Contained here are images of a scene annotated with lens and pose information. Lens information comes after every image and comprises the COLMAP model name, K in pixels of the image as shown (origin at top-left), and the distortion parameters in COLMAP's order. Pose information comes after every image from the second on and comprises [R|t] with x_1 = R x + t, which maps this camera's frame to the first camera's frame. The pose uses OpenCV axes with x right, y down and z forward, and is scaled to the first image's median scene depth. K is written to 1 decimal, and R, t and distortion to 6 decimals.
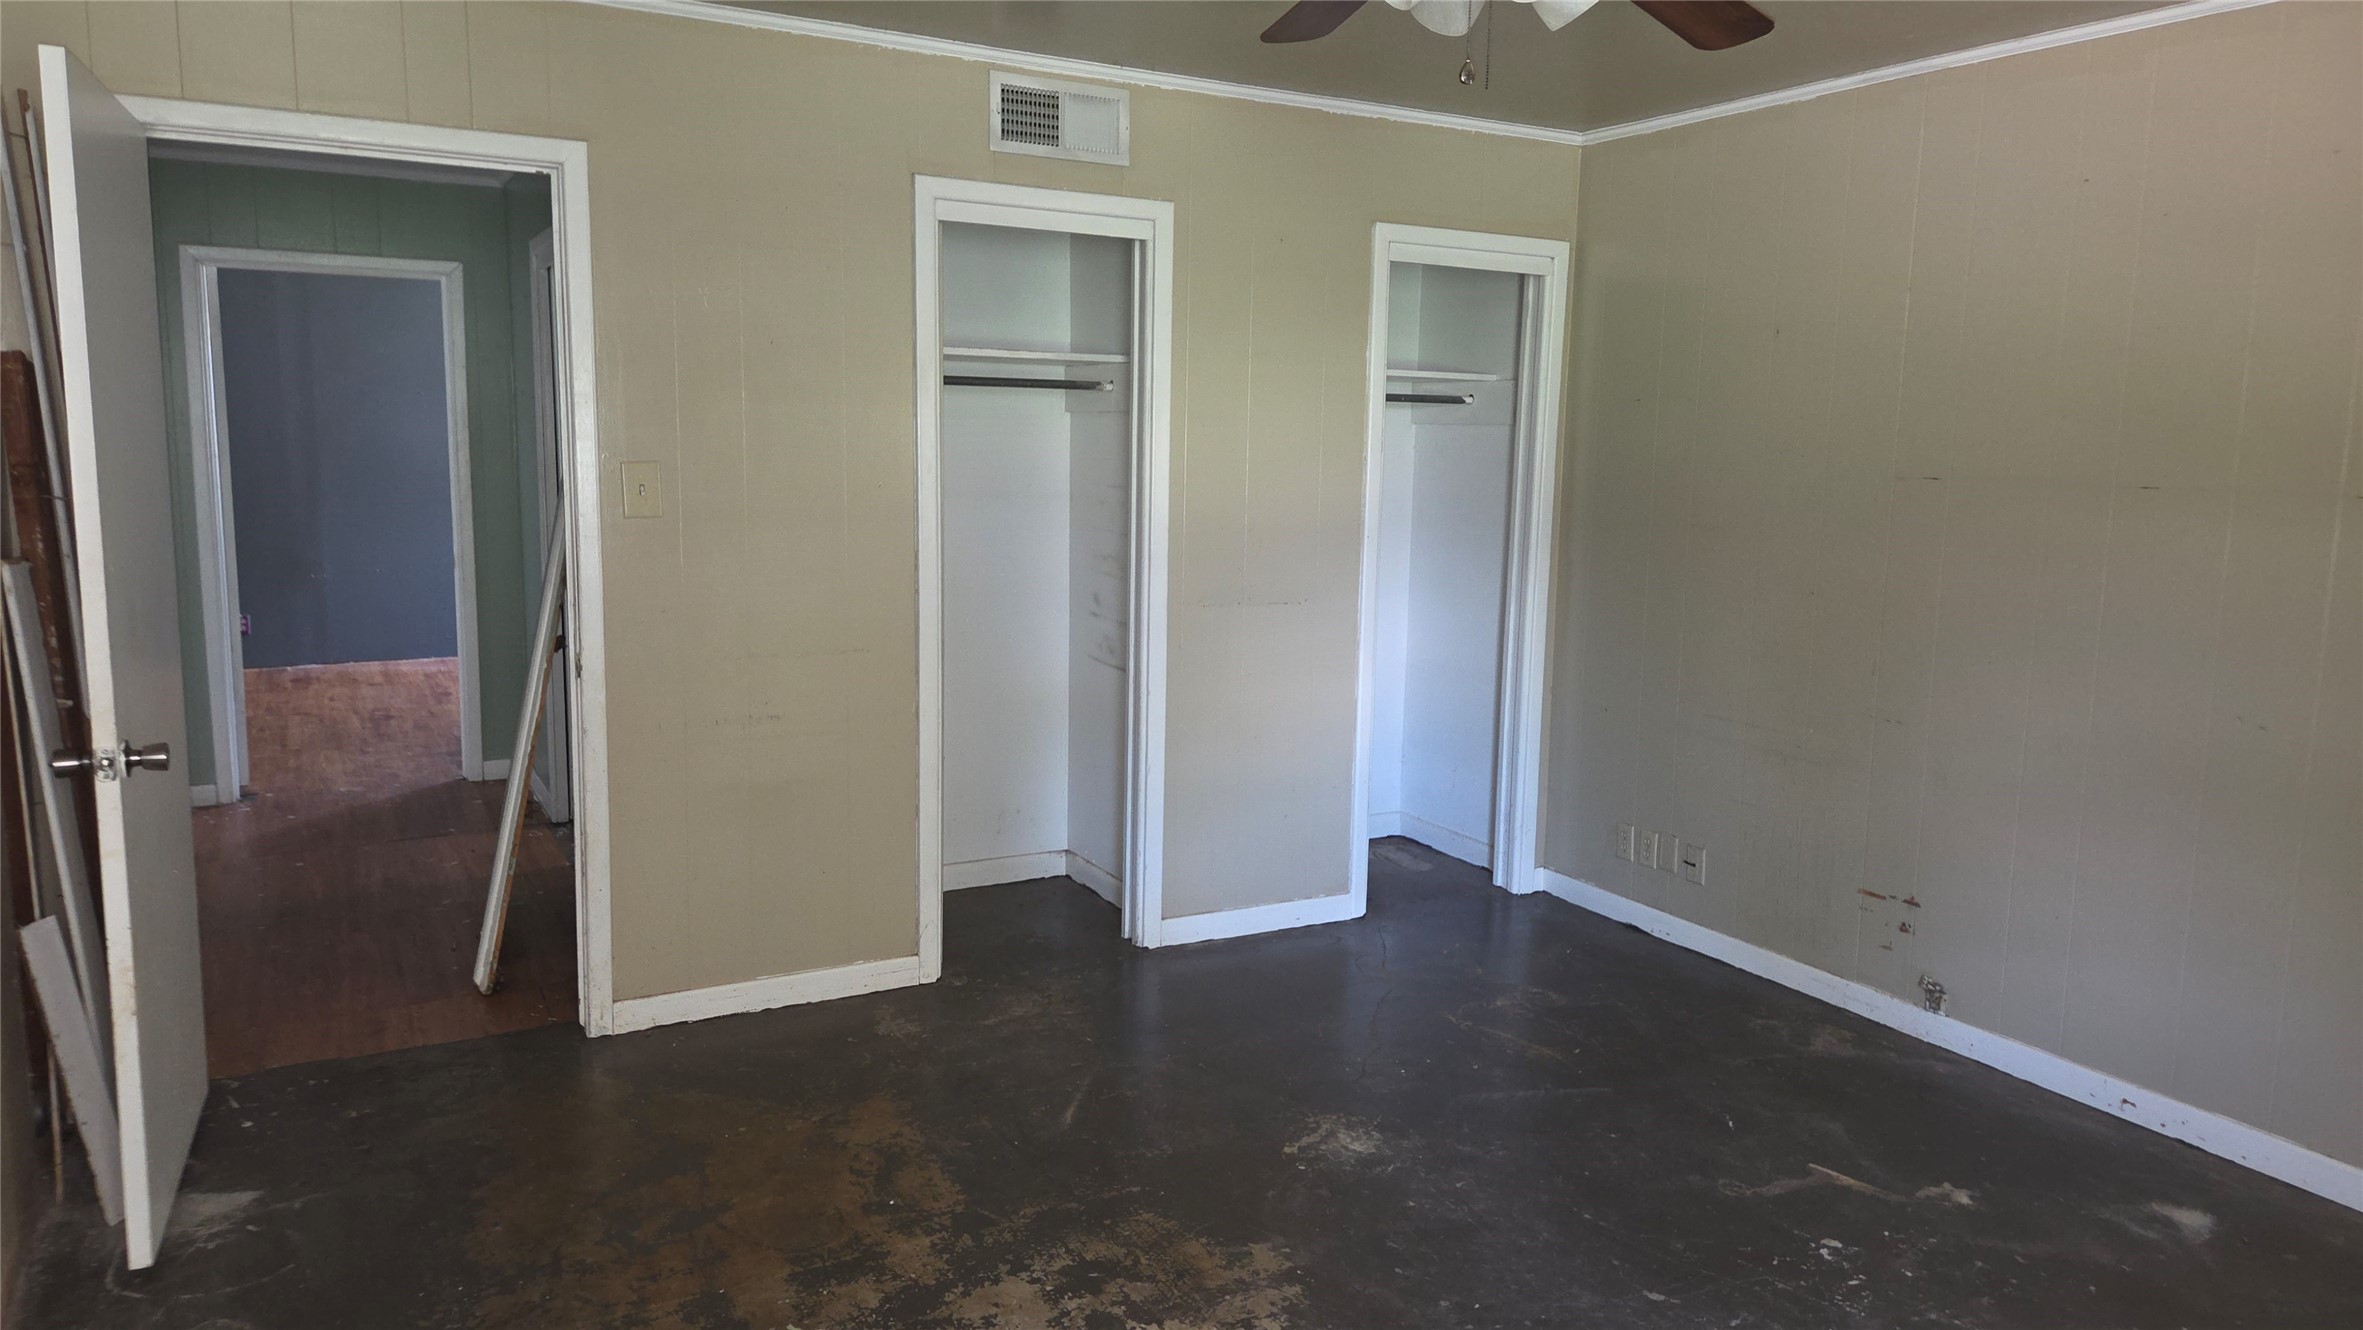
lens RADIAL K [[1566.1, 0, 1184.7], [0, 1566.1, 648.1], [0, 0, 1]] dist [0.080826, -0.074774]
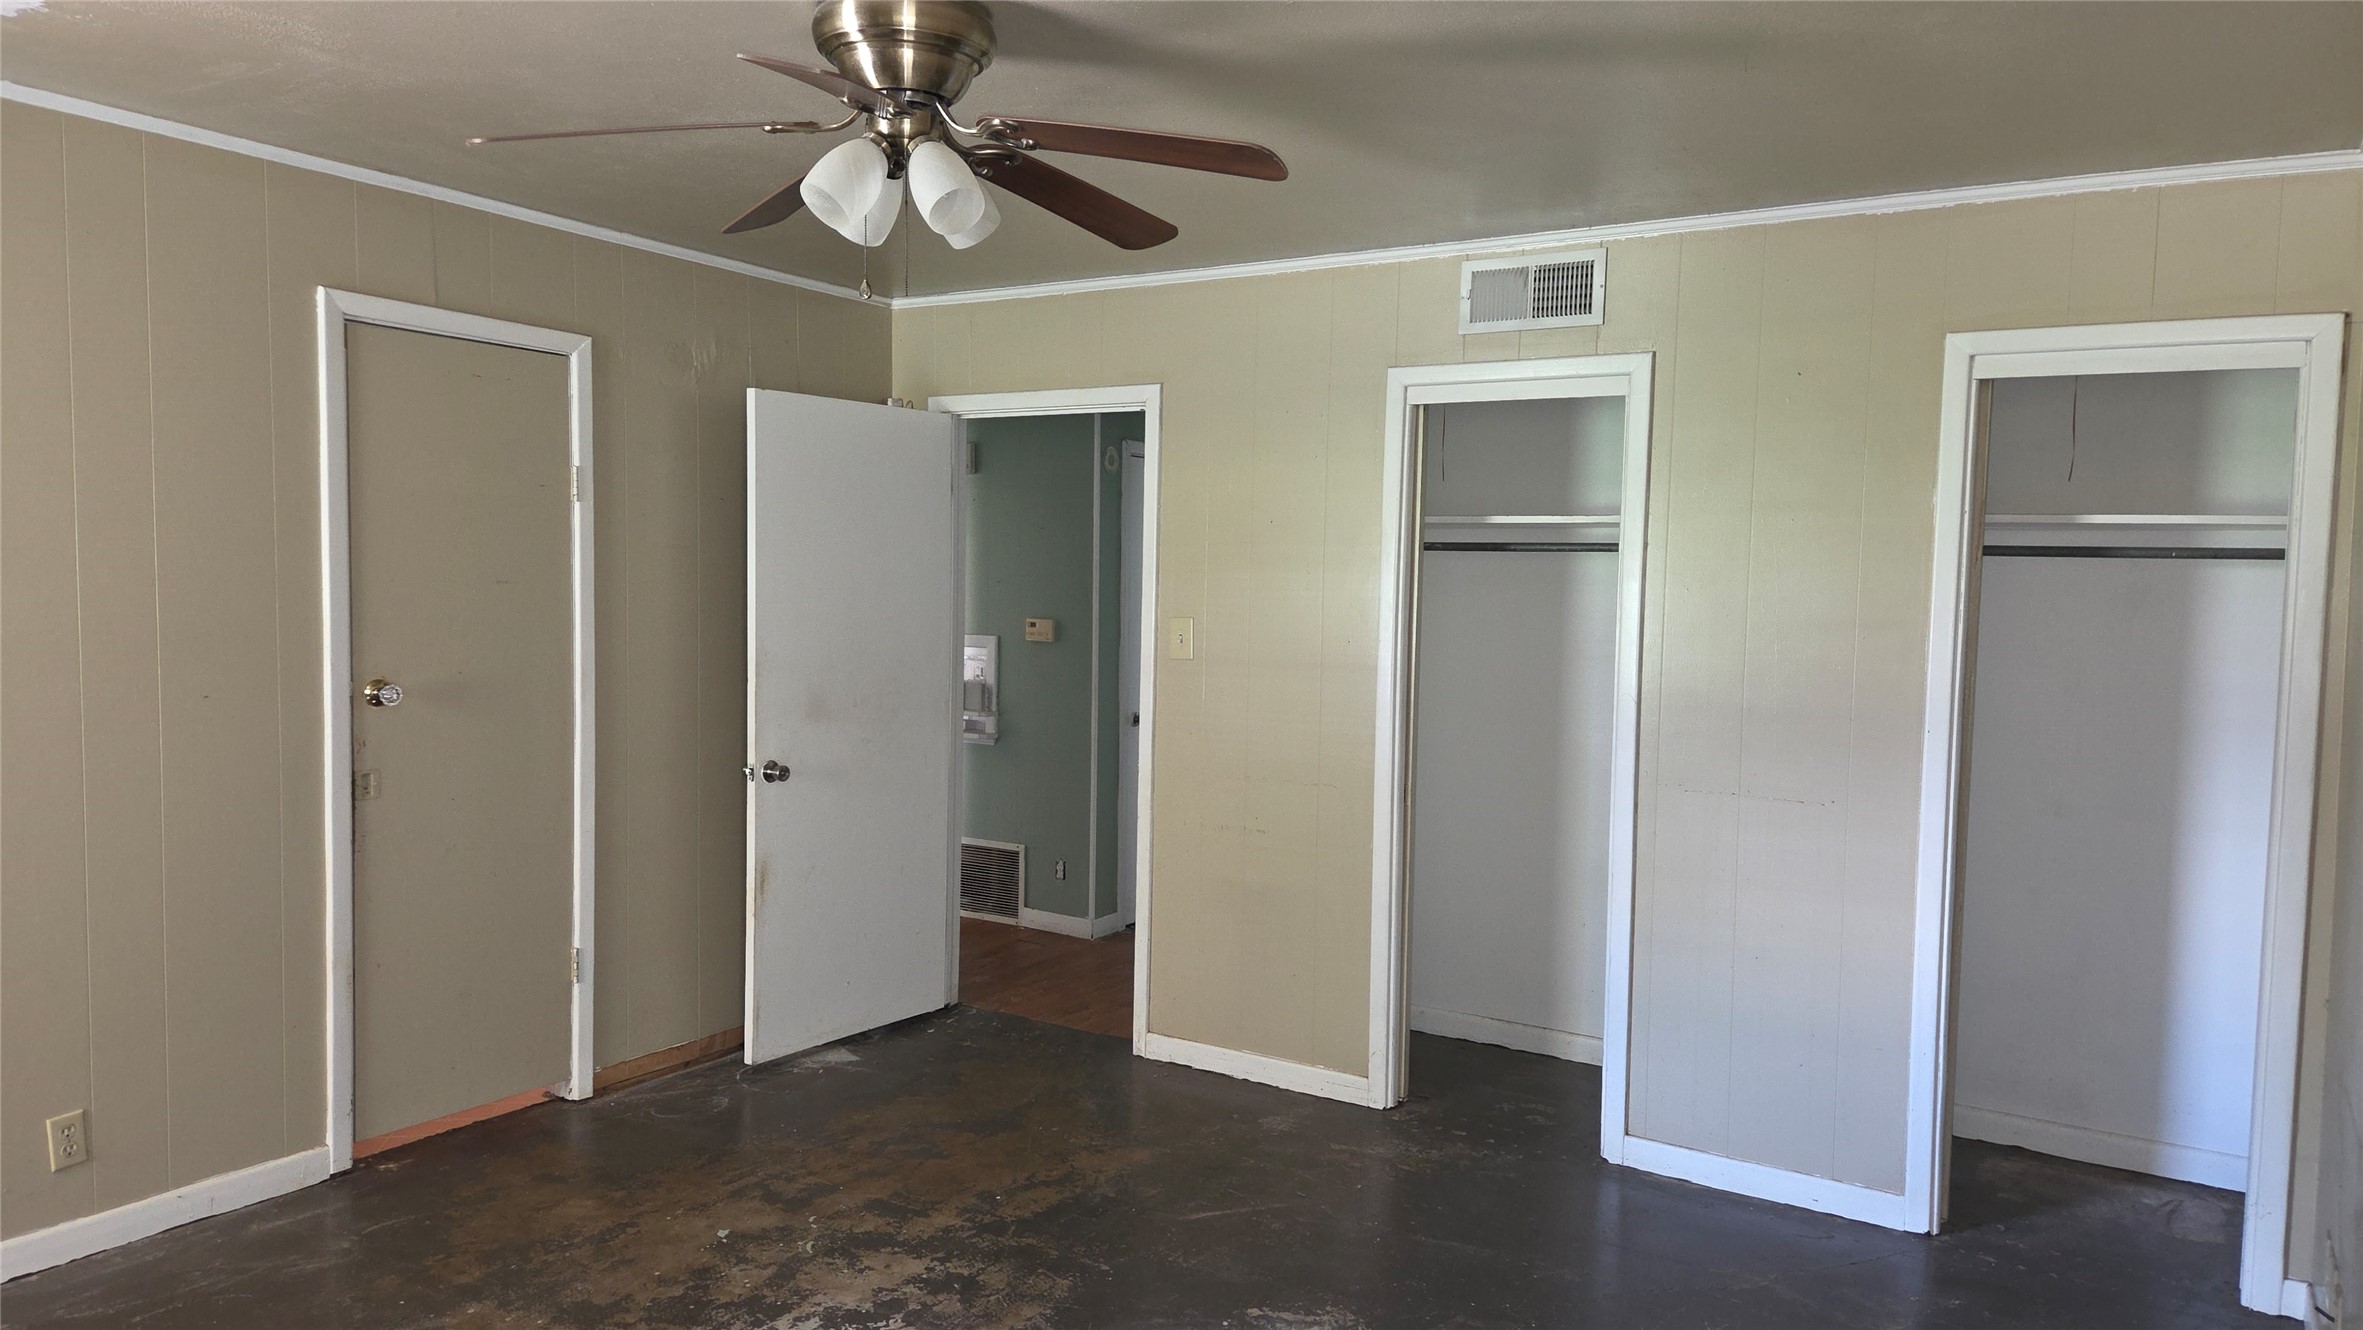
lens RADIAL K [[1566.1, 0, 1184.7], [0, 1566.1, 648.1], [0, 0, 1]] dist [0.080826, -0.074774]
pose [[0.487253, 0.031290, -0.872700, 0.744449], [-0.129600, 0.990882, -0.036832, -0.041658], [0.863590, 0.131048, 0.486866, 0.355482]]
